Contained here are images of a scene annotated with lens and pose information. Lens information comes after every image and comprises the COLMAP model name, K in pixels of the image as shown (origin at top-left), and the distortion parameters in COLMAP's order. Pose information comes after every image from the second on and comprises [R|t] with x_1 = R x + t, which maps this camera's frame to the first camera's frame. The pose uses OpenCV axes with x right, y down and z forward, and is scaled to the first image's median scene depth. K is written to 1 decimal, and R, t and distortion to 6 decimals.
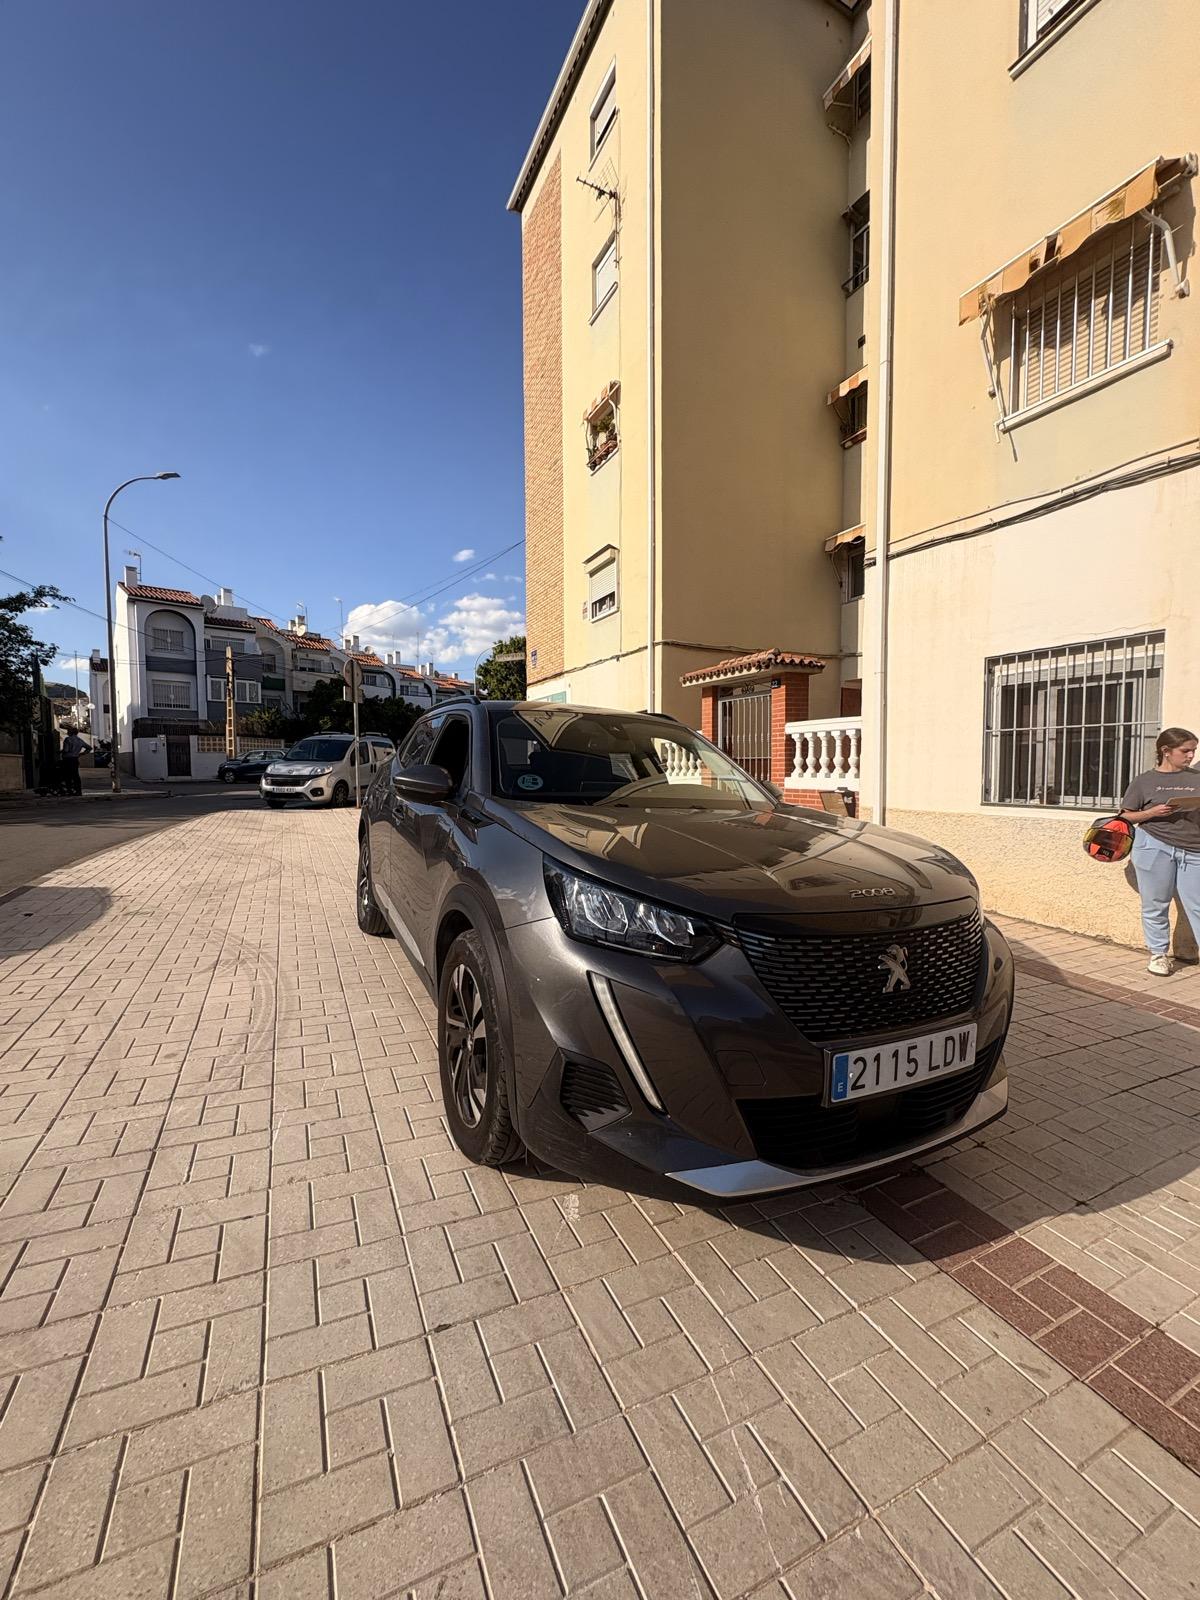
lens RADIAL K [[640.0, 0, 601.0], [0, 640.0, 799.2], [0, 0, 1]] dist [0.003406, -0.000639]
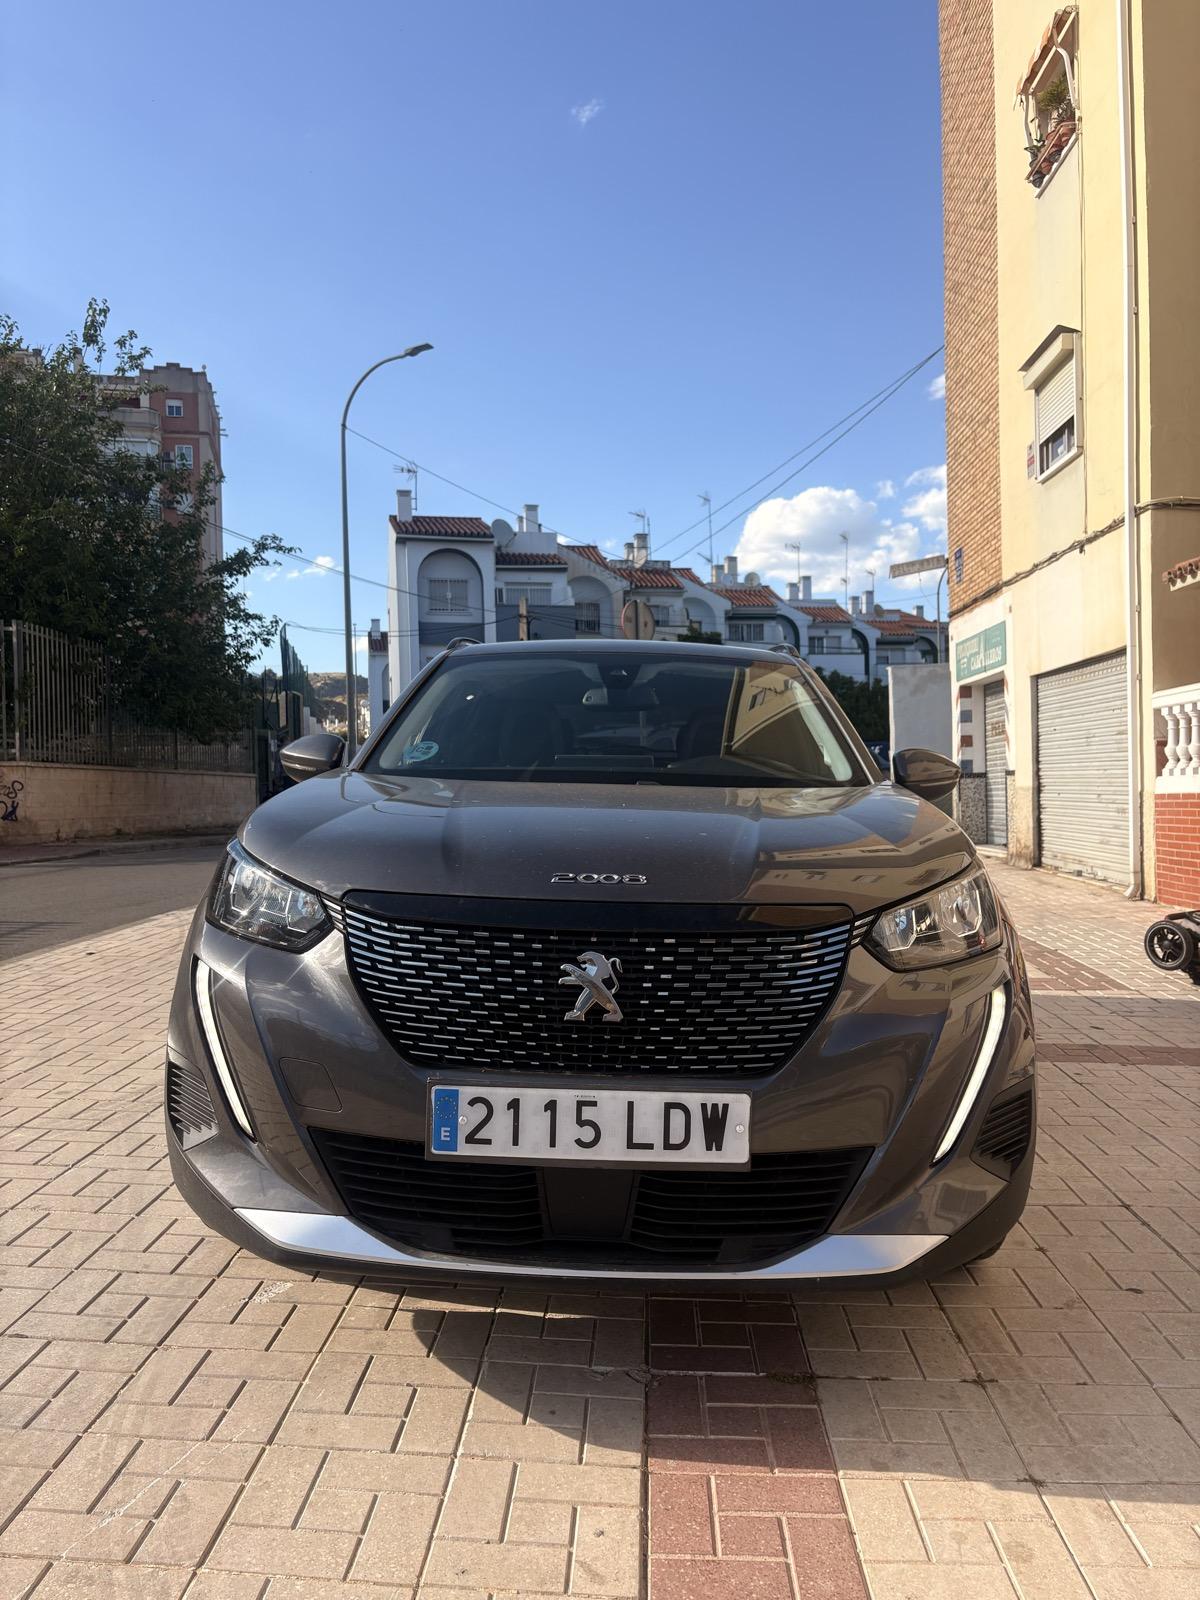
lens RADIAL K [[1224.5, 0, 595.3], [0, 1224.5, 800.7], [0, 0, 1]] dist [0.038661, -0.037462]
pose [[0.875569, -0.012399, -0.482934, 0.351019], [-0.006820, 0.999254, -0.038020, 0.038369], [0.483045, 0.036582, 0.874831, -0.038836]]
